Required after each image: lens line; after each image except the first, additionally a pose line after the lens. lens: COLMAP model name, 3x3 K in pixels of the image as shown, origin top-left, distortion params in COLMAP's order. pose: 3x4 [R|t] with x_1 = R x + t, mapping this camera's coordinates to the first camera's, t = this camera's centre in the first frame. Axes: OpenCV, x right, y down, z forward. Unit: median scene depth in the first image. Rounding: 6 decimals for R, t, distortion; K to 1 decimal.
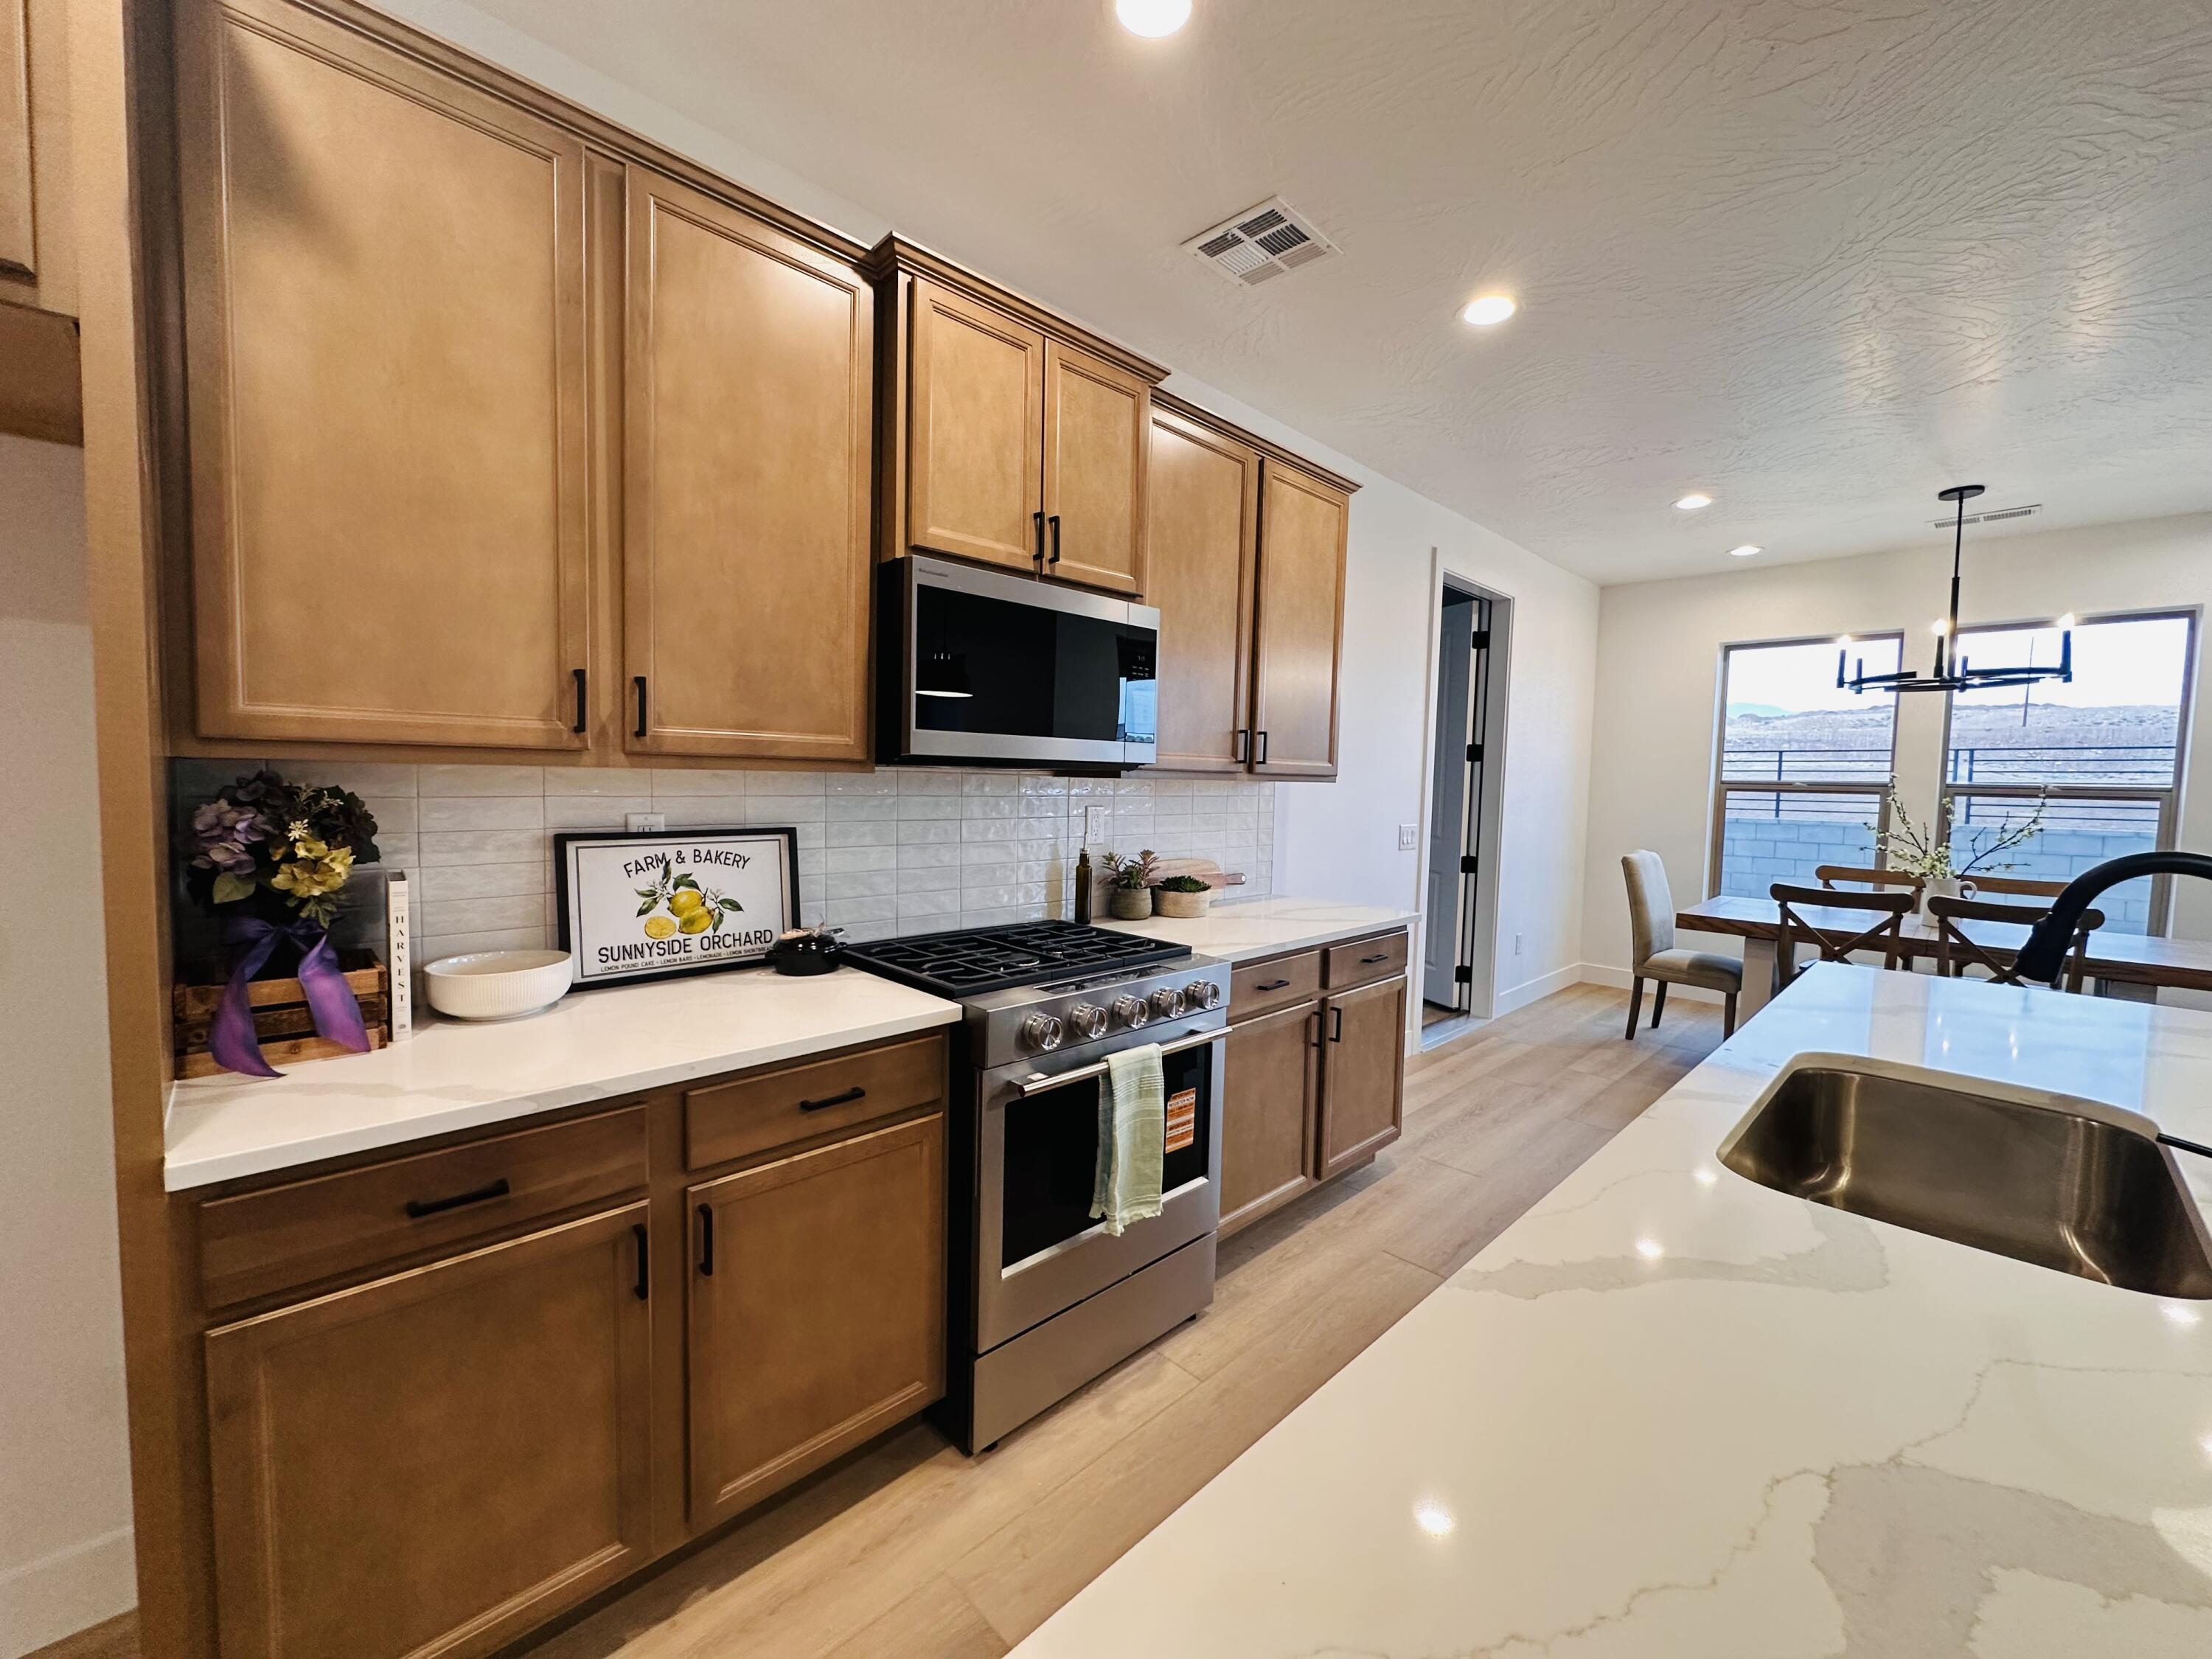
lens RADIAL K [[897.2, 0, 1105.2], [0, 897.2, 823.9], [0, 0, 1]] dist [-0.001546, -0.000491]
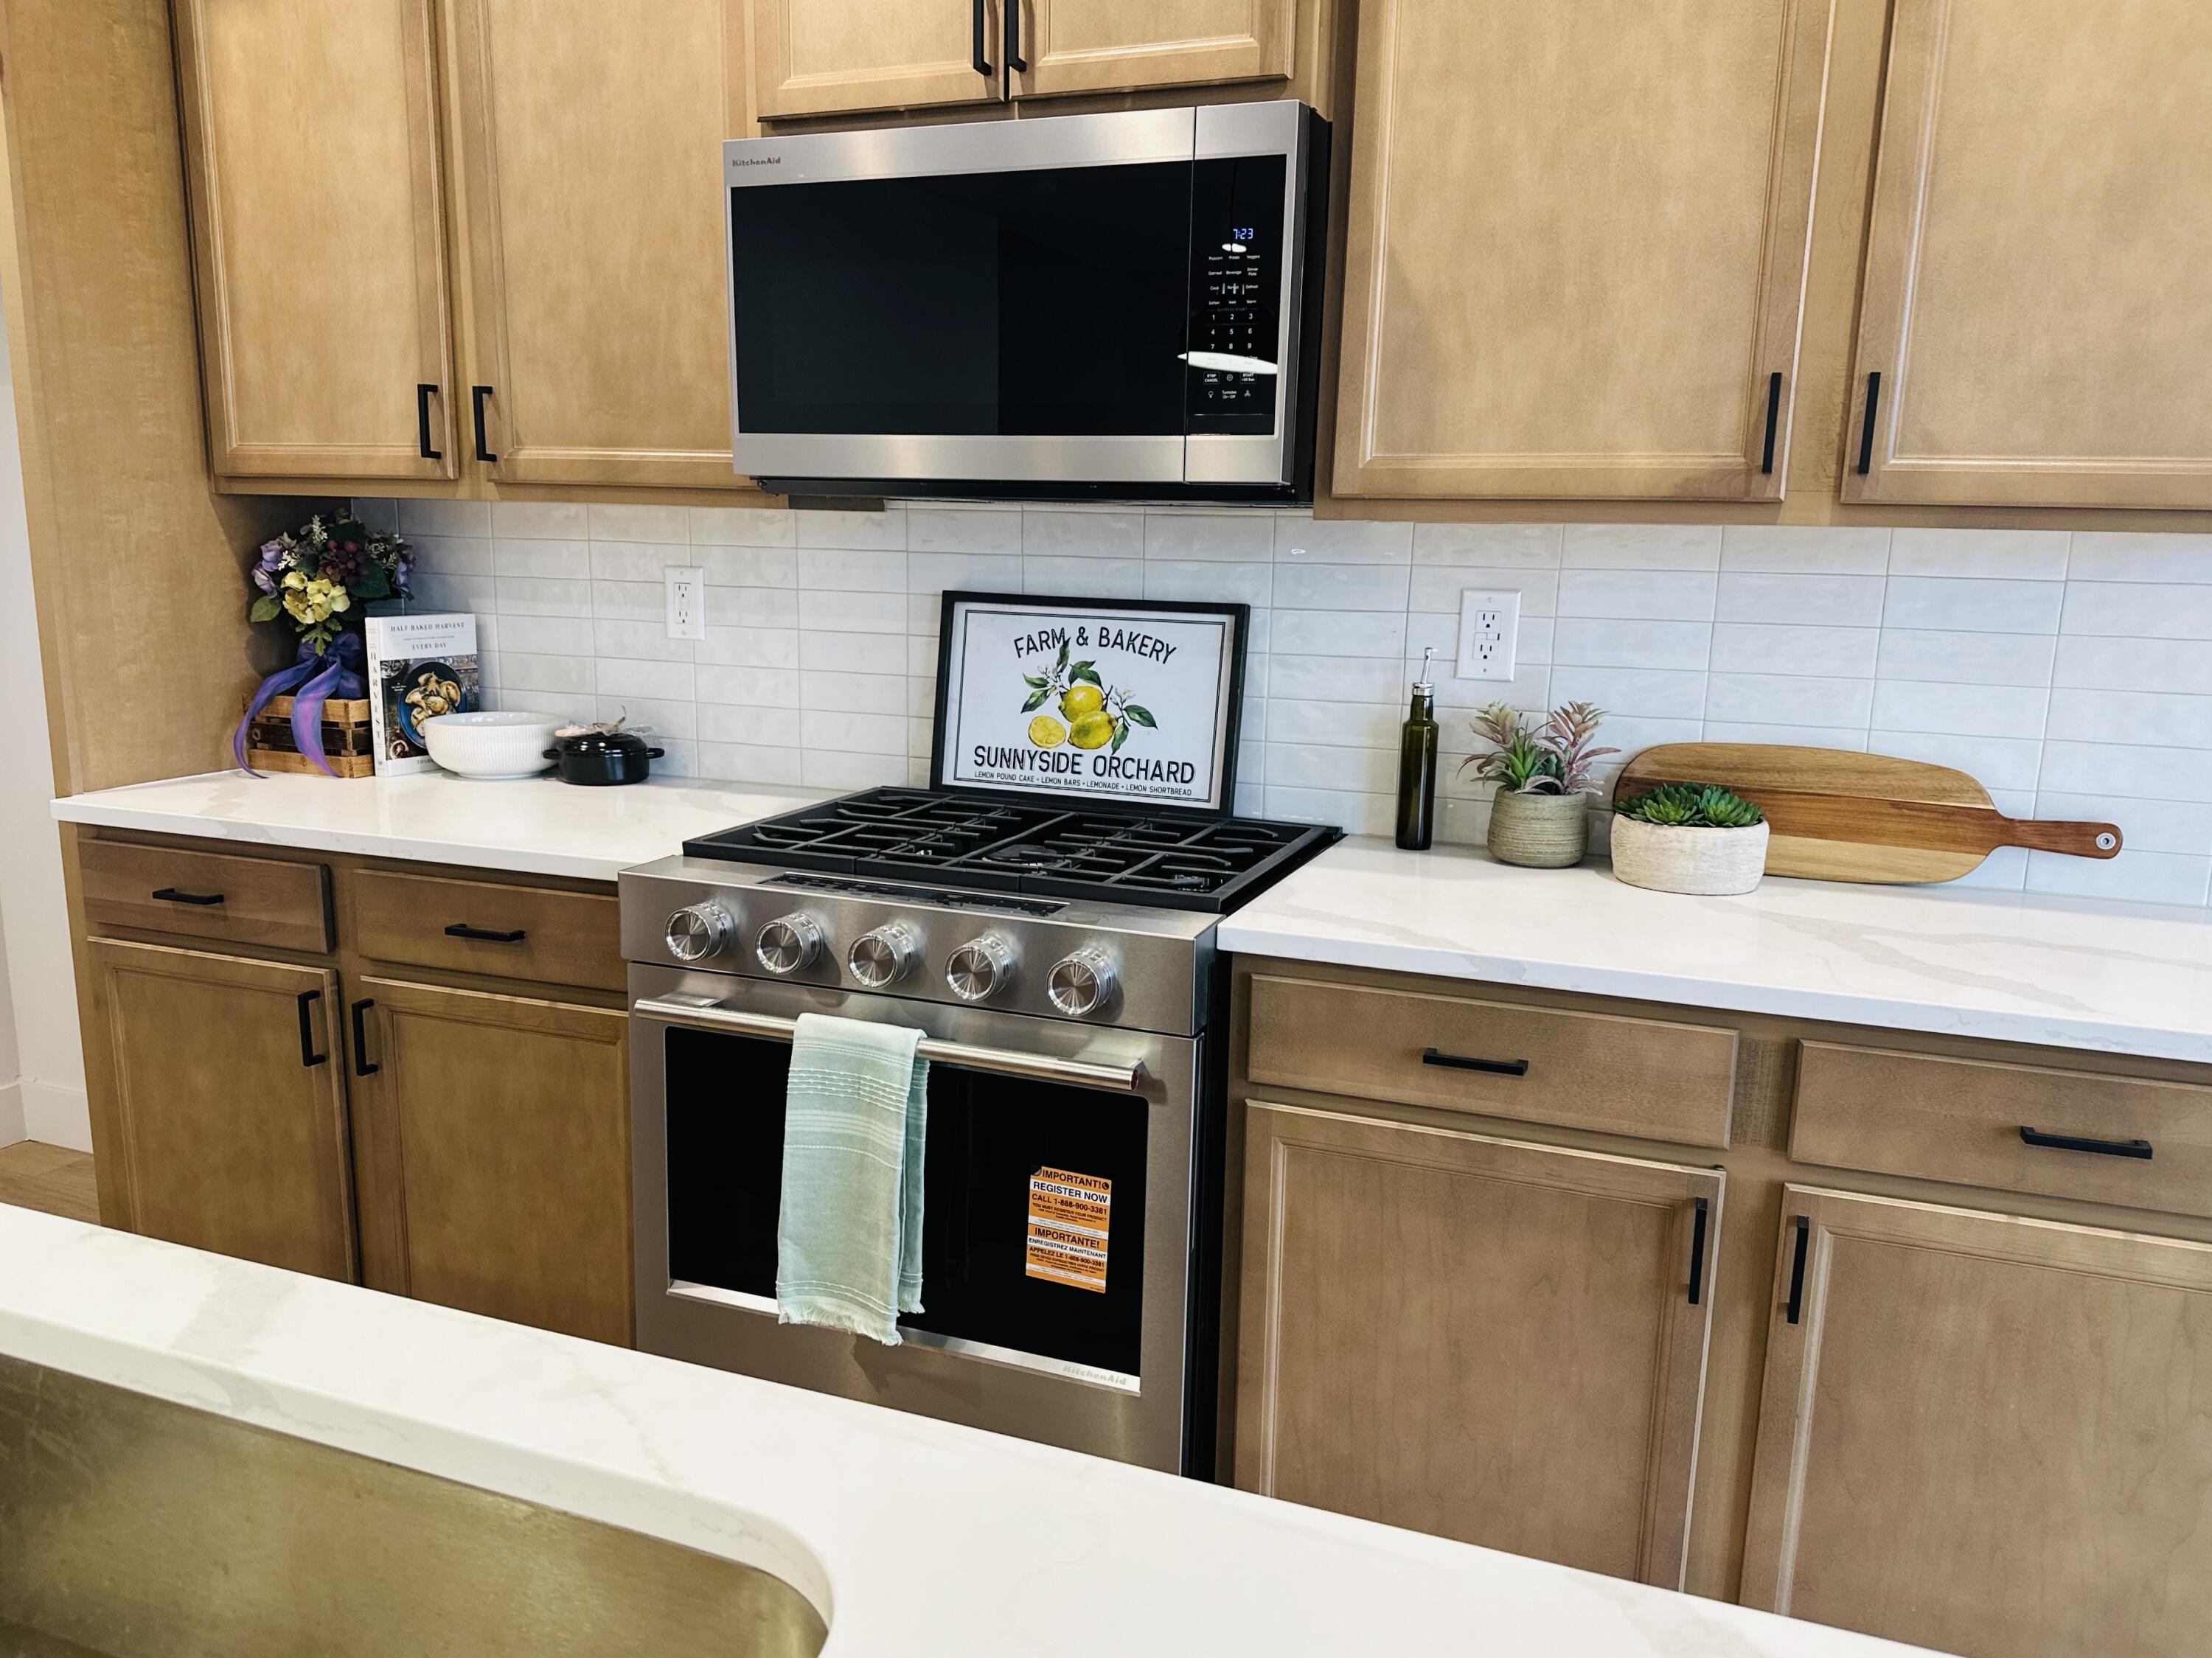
lens RADIAL K [[1507.0, 0, 1109.5], [0, 1507.0, 827.6], [0, 0, 1]] dist [0.018842, -0.007318]
pose [[0.437567, 0.179234, -0.881142, 0.765519], [-0.052575, 0.983356, 0.173918, -0.027450], [0.897648, -0.029775, 0.439707, 0.656679]]
